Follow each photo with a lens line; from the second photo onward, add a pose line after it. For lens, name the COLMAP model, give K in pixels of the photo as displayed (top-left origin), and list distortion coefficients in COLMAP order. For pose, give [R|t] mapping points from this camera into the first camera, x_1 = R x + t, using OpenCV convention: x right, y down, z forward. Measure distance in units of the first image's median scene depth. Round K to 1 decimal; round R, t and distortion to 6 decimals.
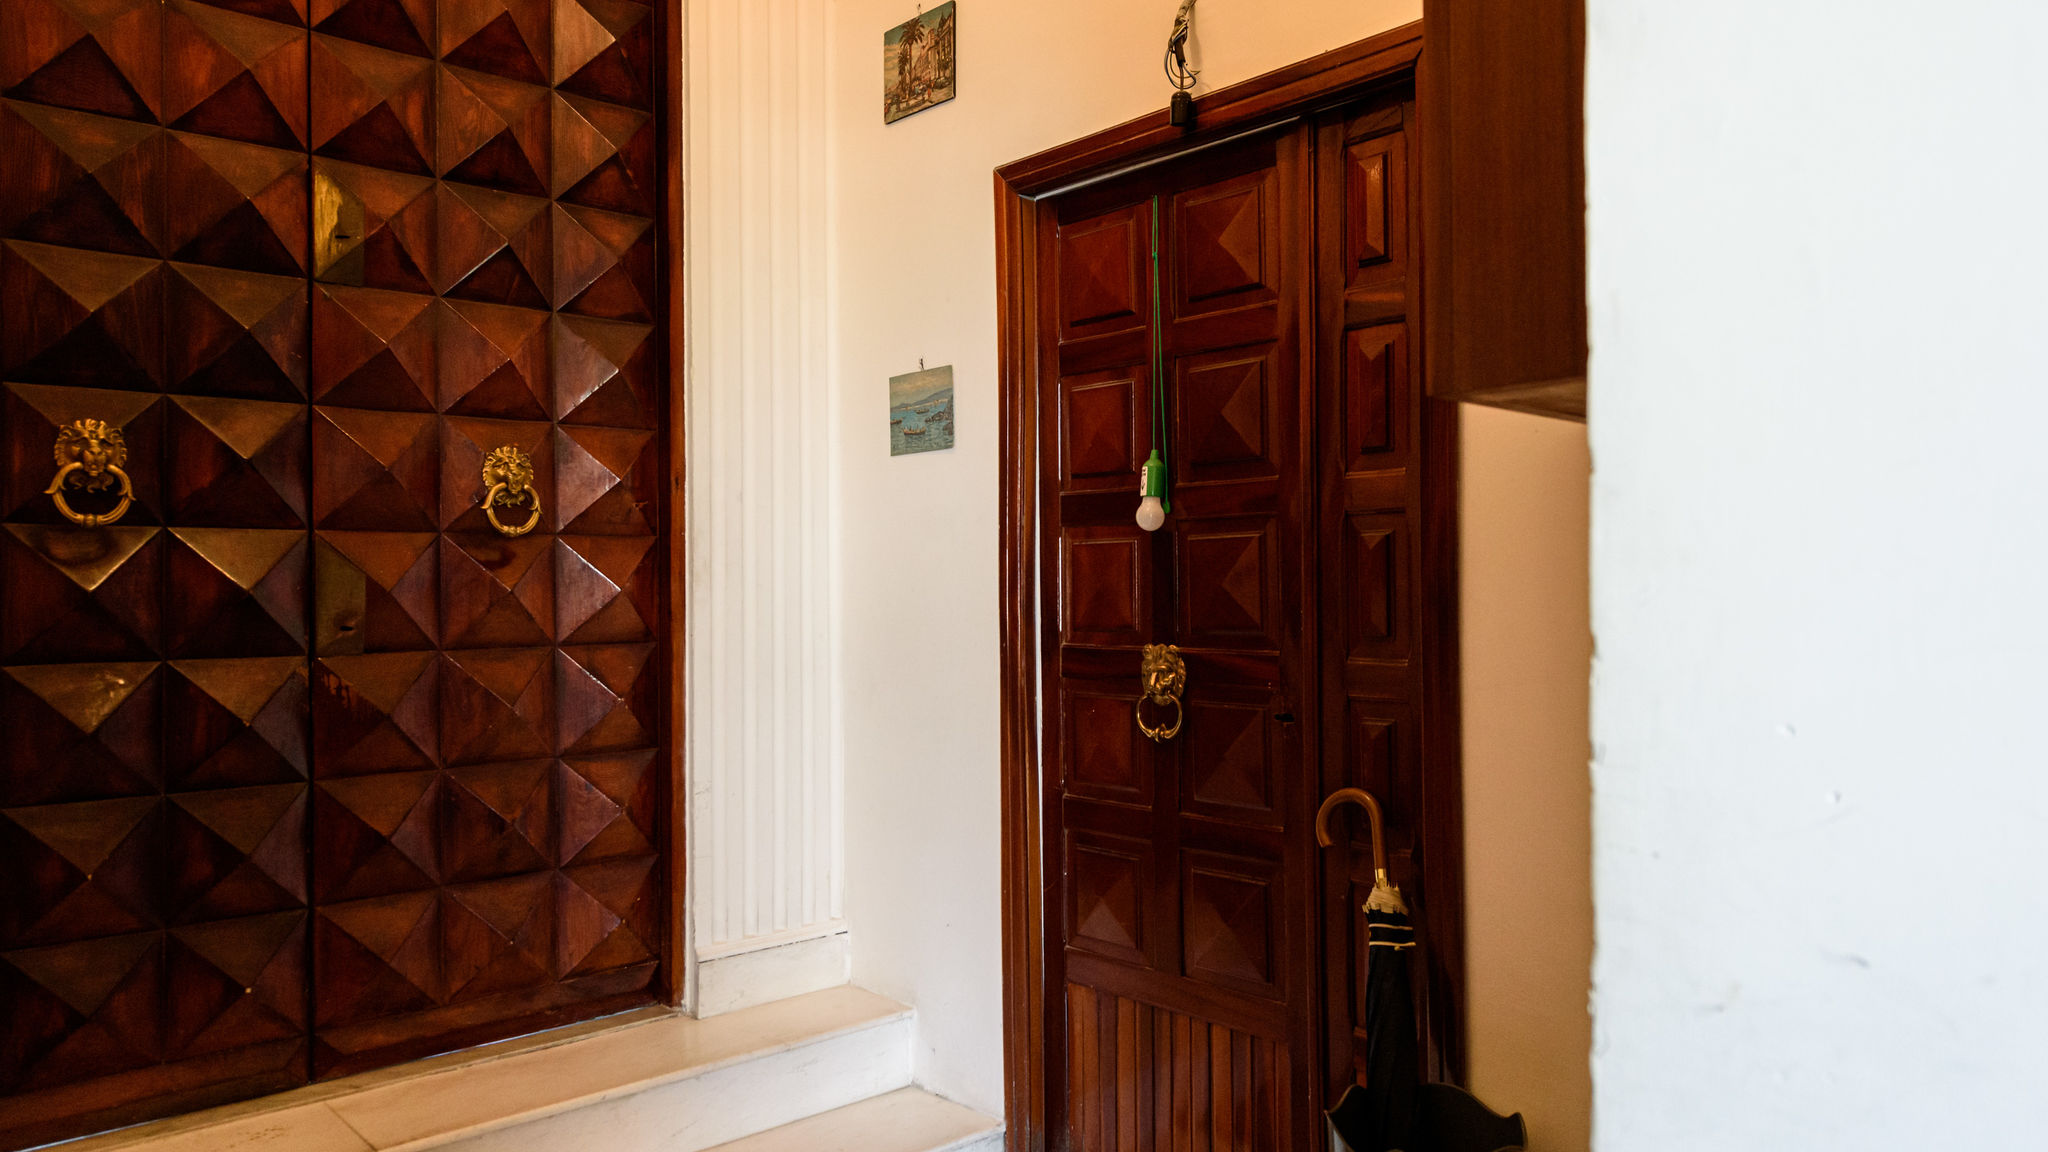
lens RADIAL K [[1428.3, 0, 1020.2], [0, 1428.3, 584.7], [0, 0, 1]] dist [0.010973, 0.003146]
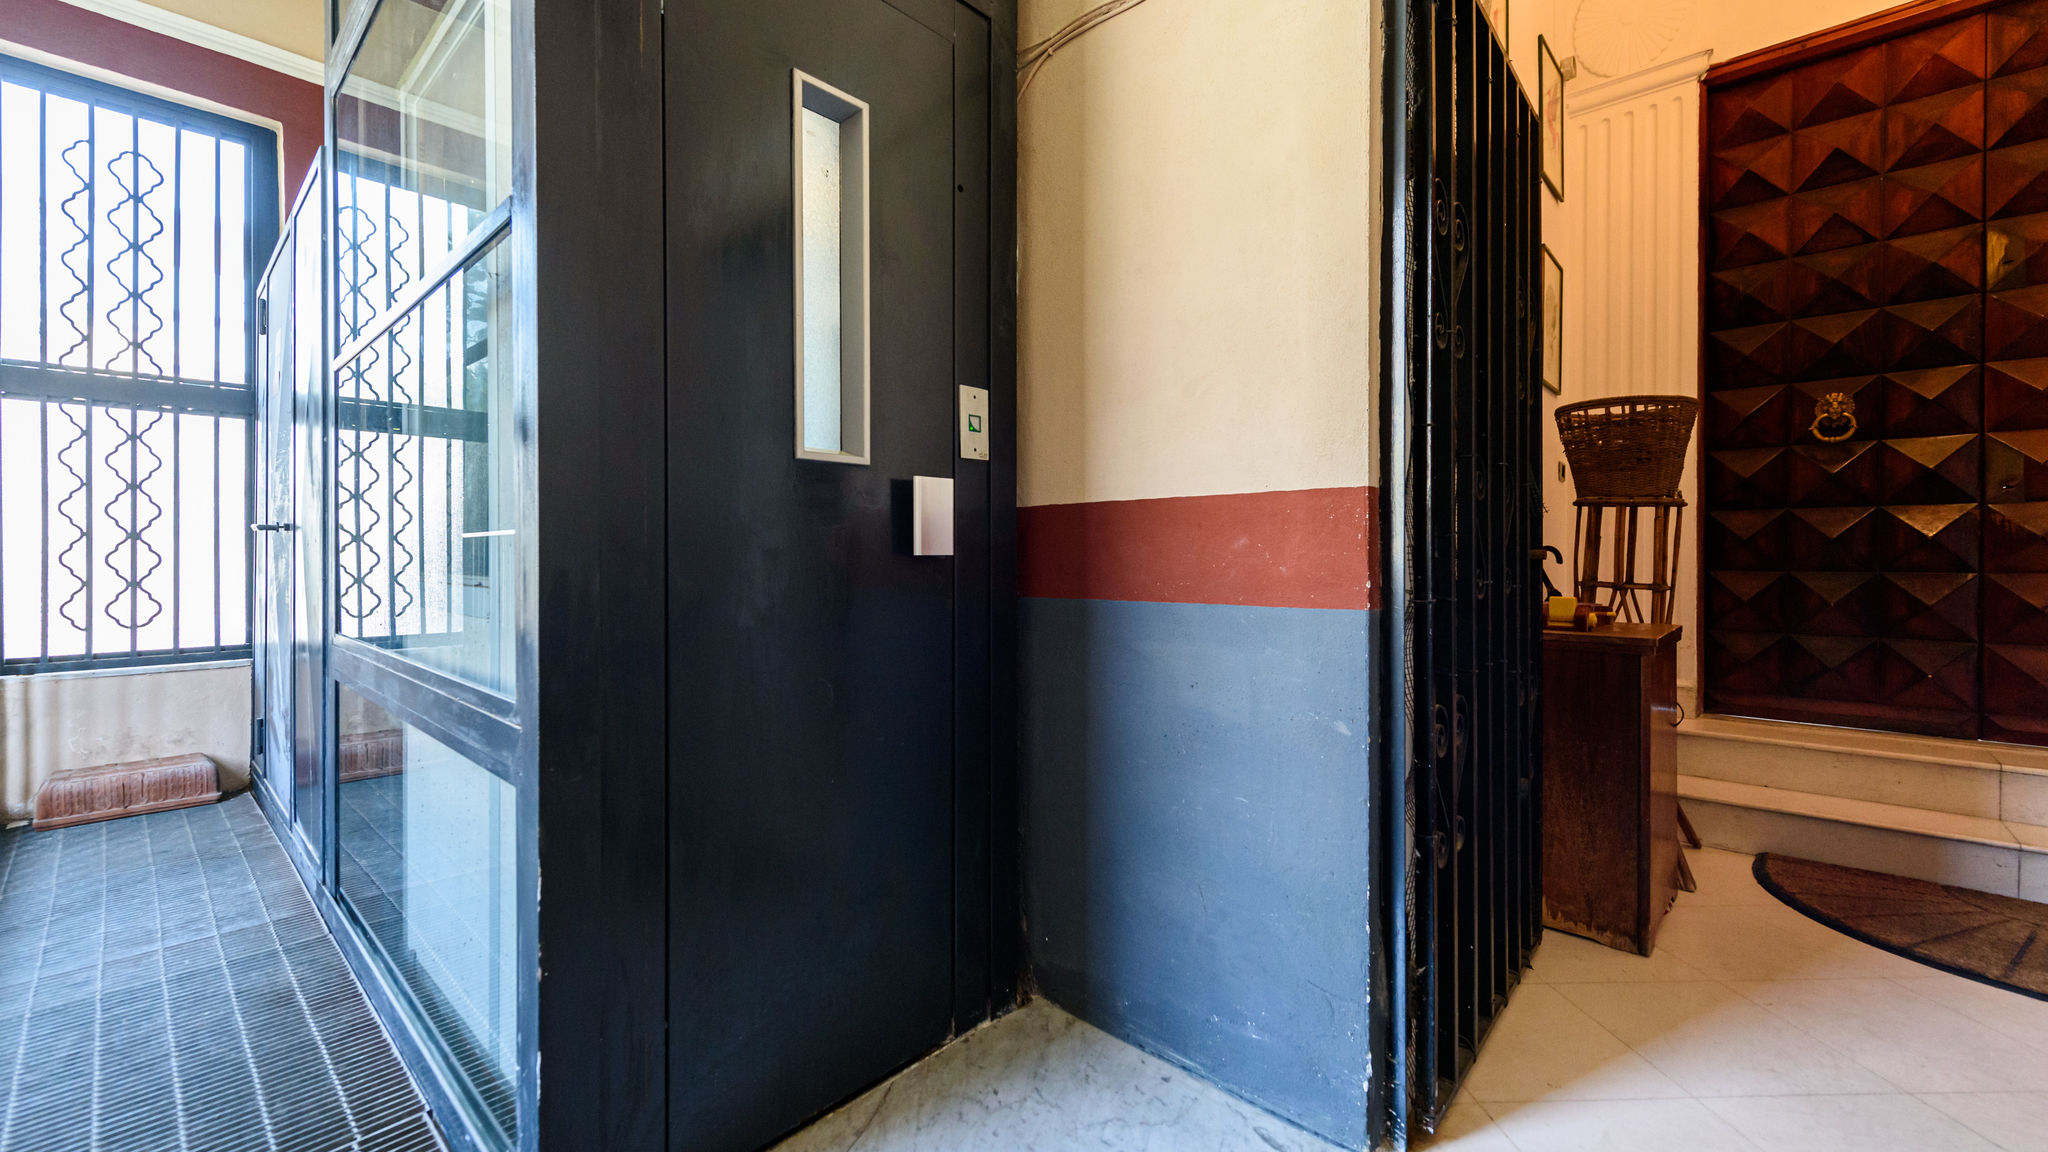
lens RADIAL K [[814.7, 0, 1017.6], [0, 814.7, 565.3], [0, 0, 1]] dist [-0.000395, -0.002584]
pose [[0.089627, 0.011057, -0.995914, 0.428201], [0.008748, 0.999891, 0.011889, 0.110179], [0.995937, -0.009778, 0.089520, -0.308937]]
